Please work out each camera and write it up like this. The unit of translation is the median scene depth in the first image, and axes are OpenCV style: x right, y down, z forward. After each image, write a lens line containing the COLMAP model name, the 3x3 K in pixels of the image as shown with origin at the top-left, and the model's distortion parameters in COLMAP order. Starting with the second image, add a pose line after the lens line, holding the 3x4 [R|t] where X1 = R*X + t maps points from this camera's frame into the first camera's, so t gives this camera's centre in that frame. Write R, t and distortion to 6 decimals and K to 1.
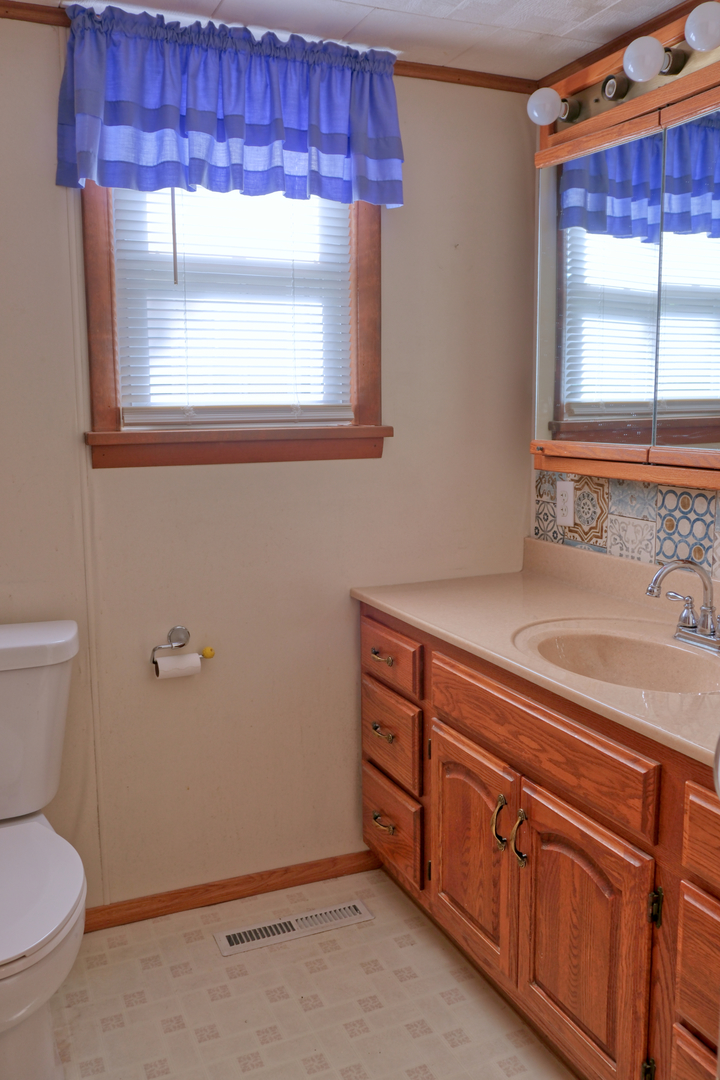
lens RADIAL K [[884.9, 0, 360.0], [0, 884.9, 540.0], [0, 0, 1]] dist [-0.045296, 0.032304]
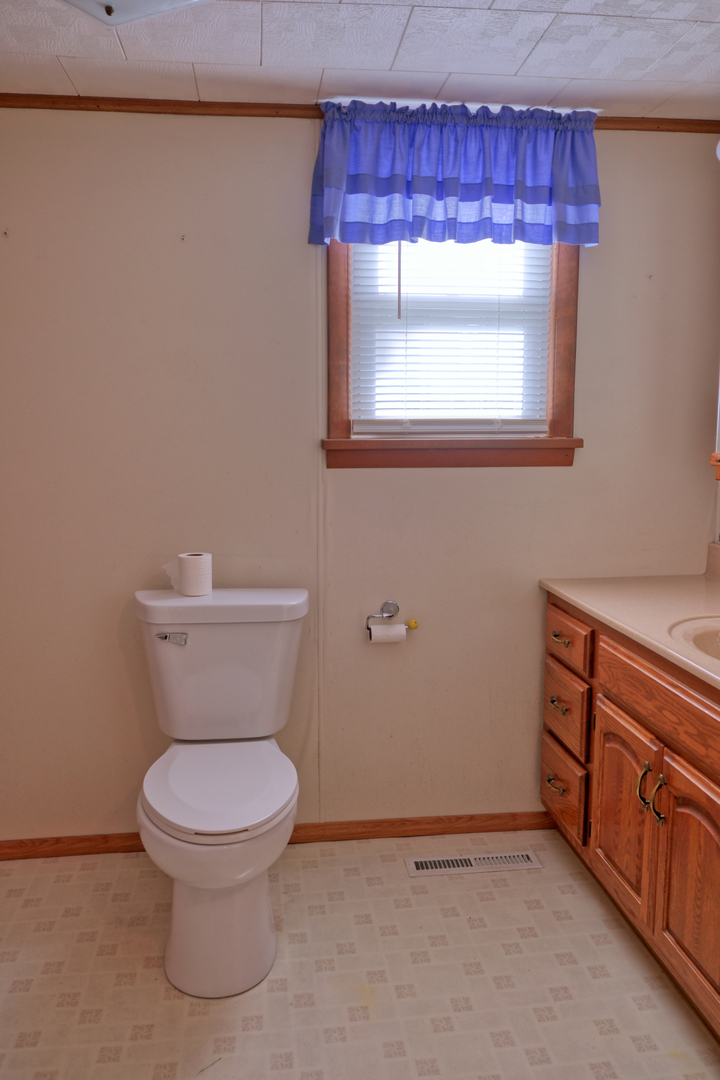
lens RADIAL K [[865.2, 0, 371.1], [0, 865.2, 546.5], [0, 0, 1]] dist [-0.048946, 0.038786]
pose [[0.957793, 0.048426, -0.283350, 0.108553], [-0.049184, 0.998780, 0.004445, 0.020823], [0.283220, 0.009679, 0.959006, -0.154794]]
